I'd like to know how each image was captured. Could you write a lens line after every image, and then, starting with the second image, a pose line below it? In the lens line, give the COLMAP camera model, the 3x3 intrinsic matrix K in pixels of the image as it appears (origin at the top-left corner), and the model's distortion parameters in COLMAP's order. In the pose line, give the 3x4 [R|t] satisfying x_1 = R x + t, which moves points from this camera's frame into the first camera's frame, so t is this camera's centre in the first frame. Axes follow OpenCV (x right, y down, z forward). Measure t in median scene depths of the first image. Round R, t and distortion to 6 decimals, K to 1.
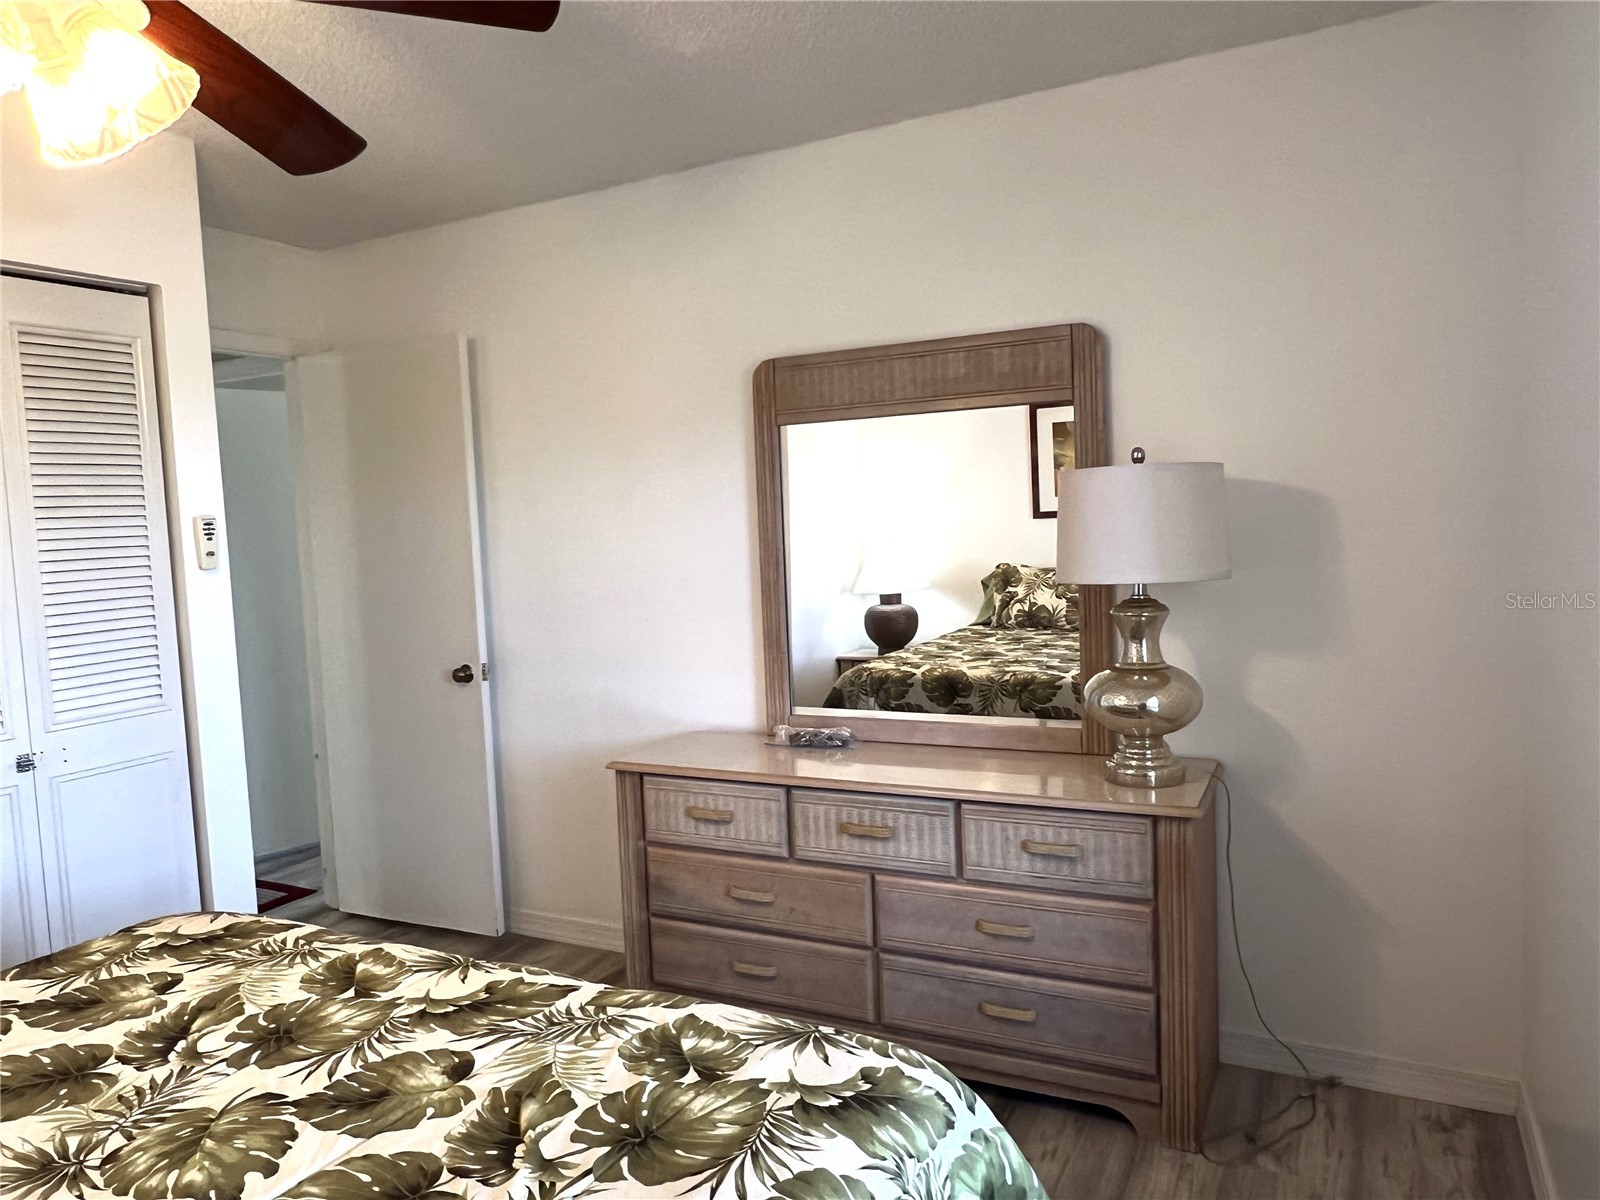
lens RADIAL K [[1129.5, 0, 800.0], [0, 1129.5, 600.0], [0, 0, 1]] dist [0.000944, -0.003247]
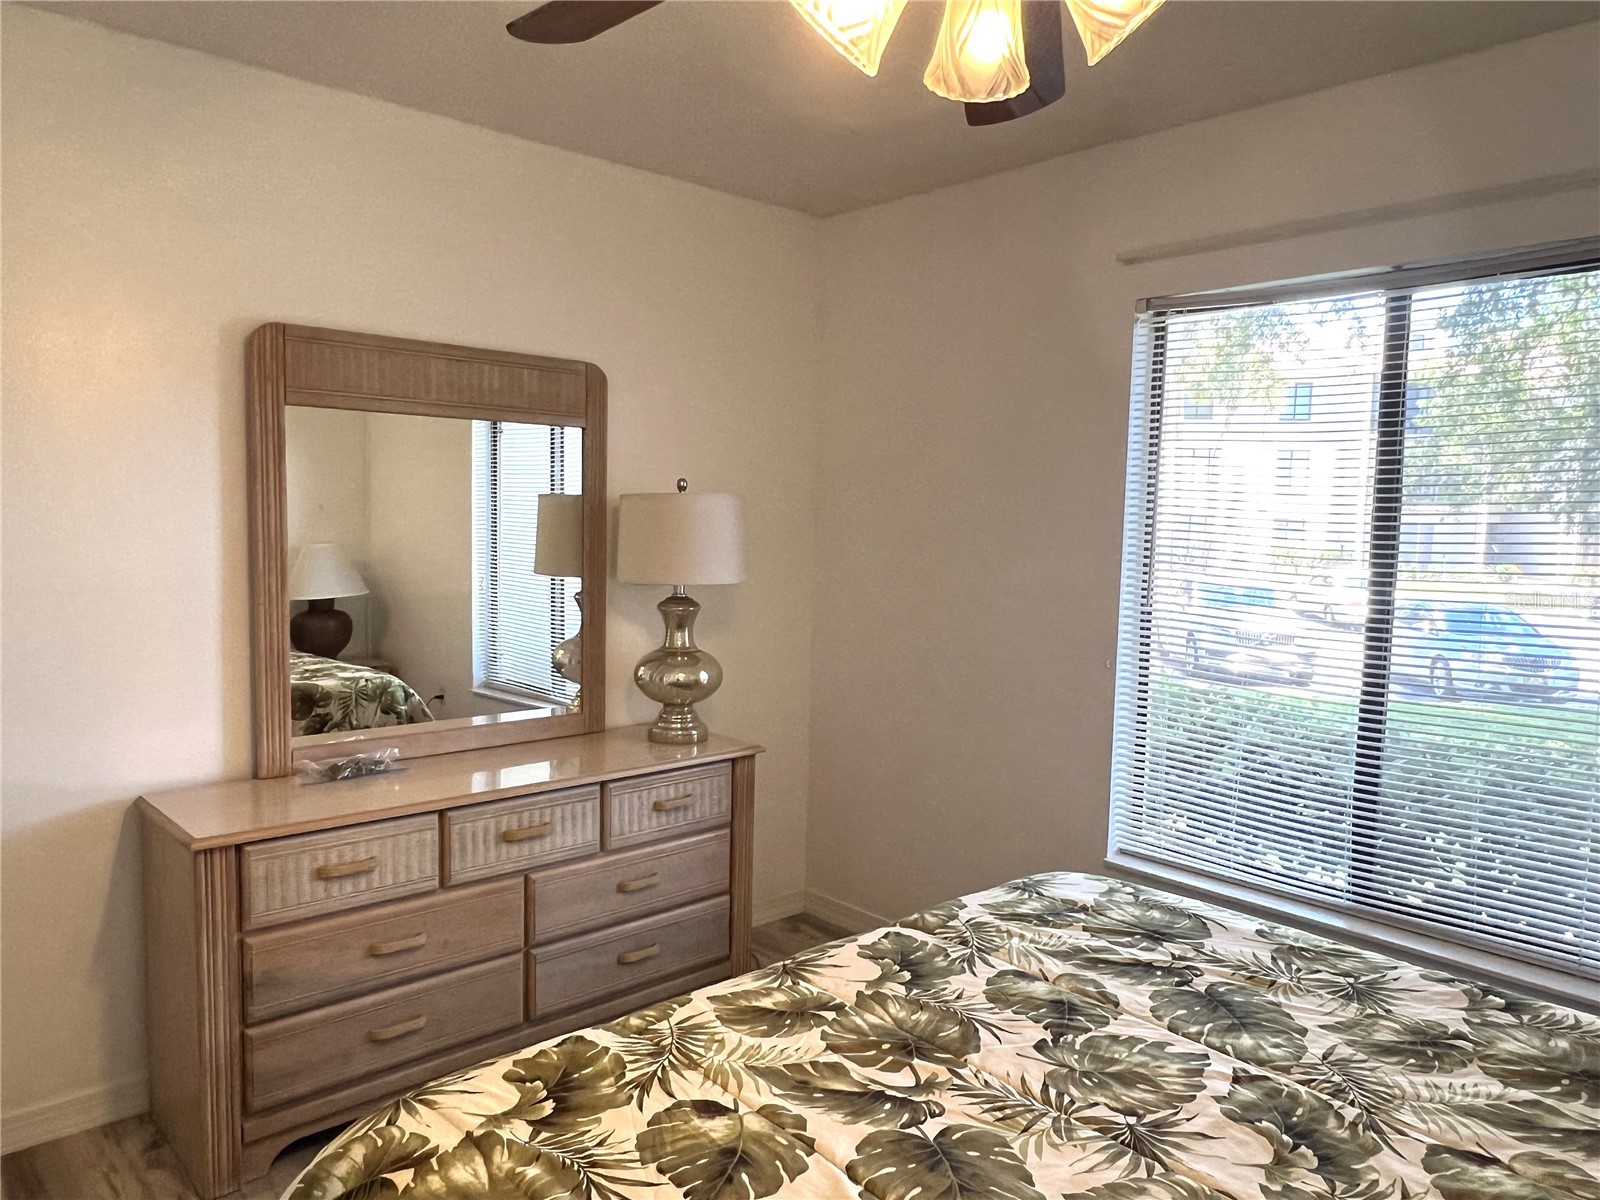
lens RADIAL K [[1109.8, 0, 797.8], [0, 1109.8, 618.9], [0, 0, 1]] dist [-0.001860, -0.002896]
pose [[0.326490, -0.037540, 0.944455, -0.845766], [0.035572, 0.998991, 0.027411, -0.006137], [-0.944531, 0.024647, 0.327496, 0.470346]]
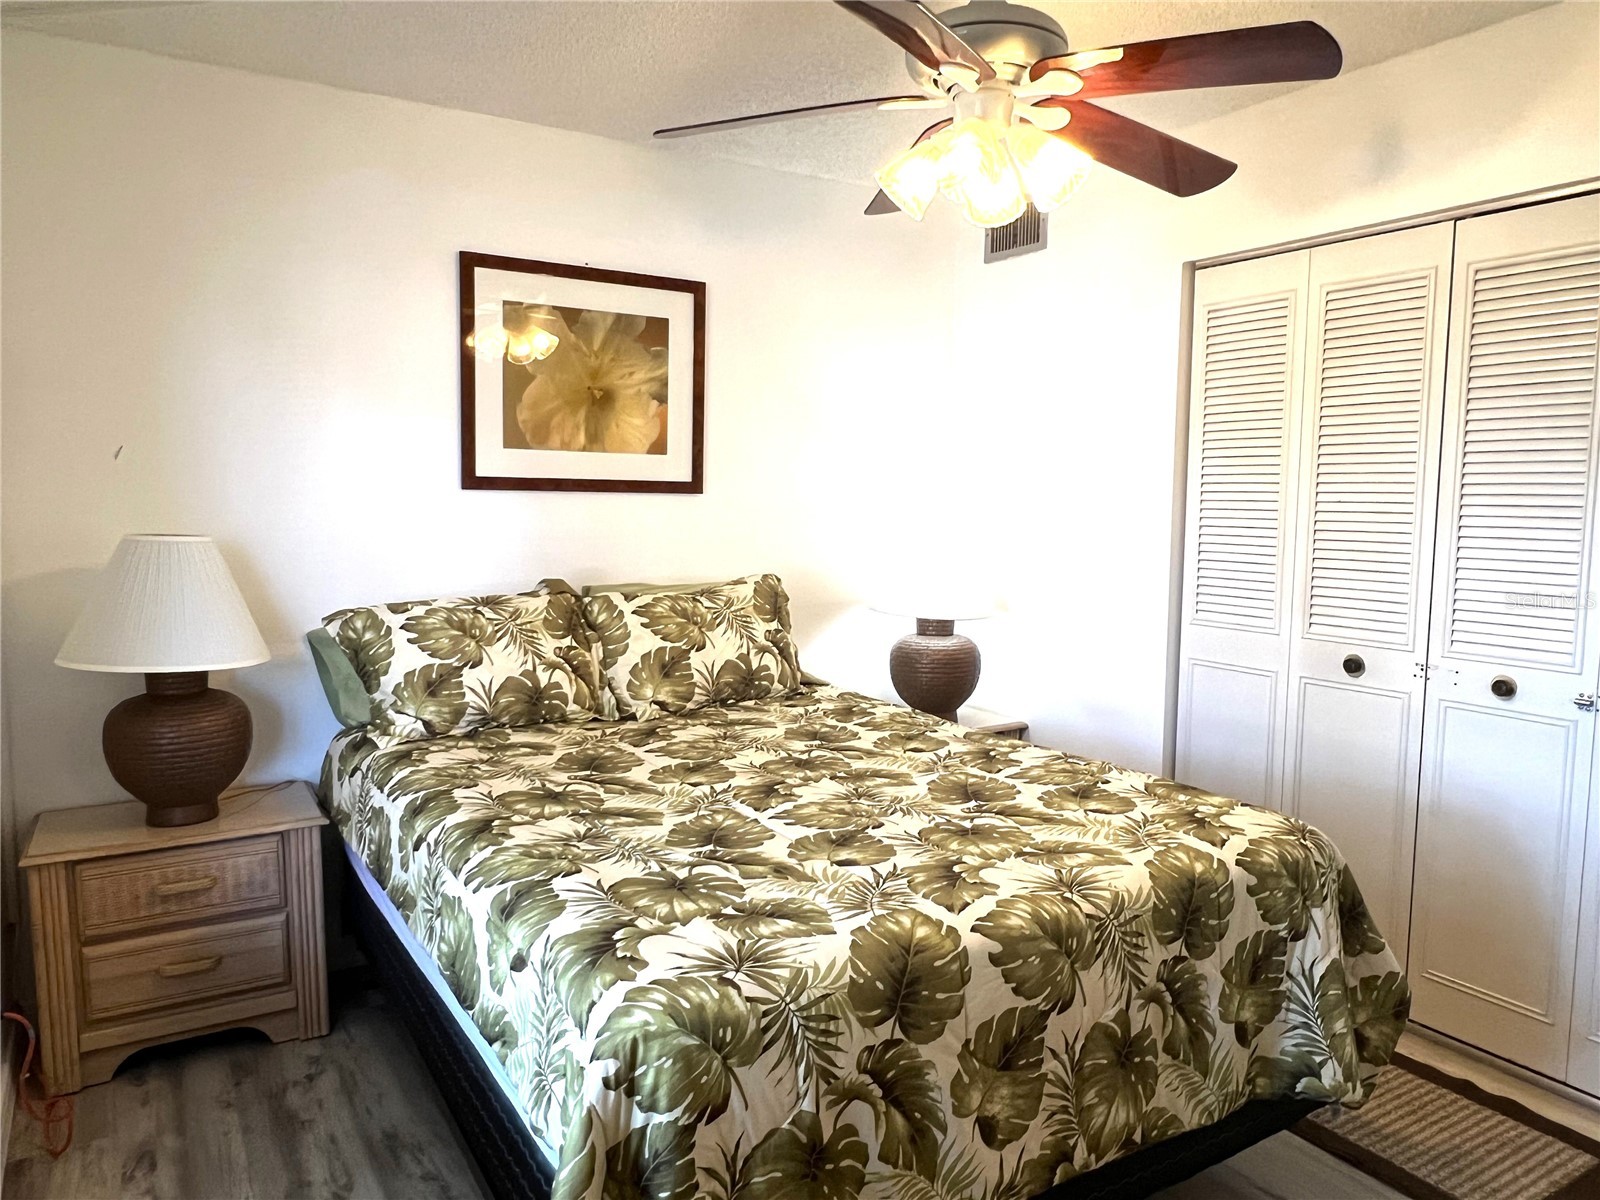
lens RADIAL K [[1074.2, 0, 766.0], [0, 1074.2, 600.6], [0, 0, 1]] dist [0.005806, 0.000621]
pose [[-0.525996, 0.127337, -0.840900, 0.461032], [-0.050695, 0.982276, 0.180456, -0.074529], [0.848975, 0.137548, -0.510218, 0.870935]]
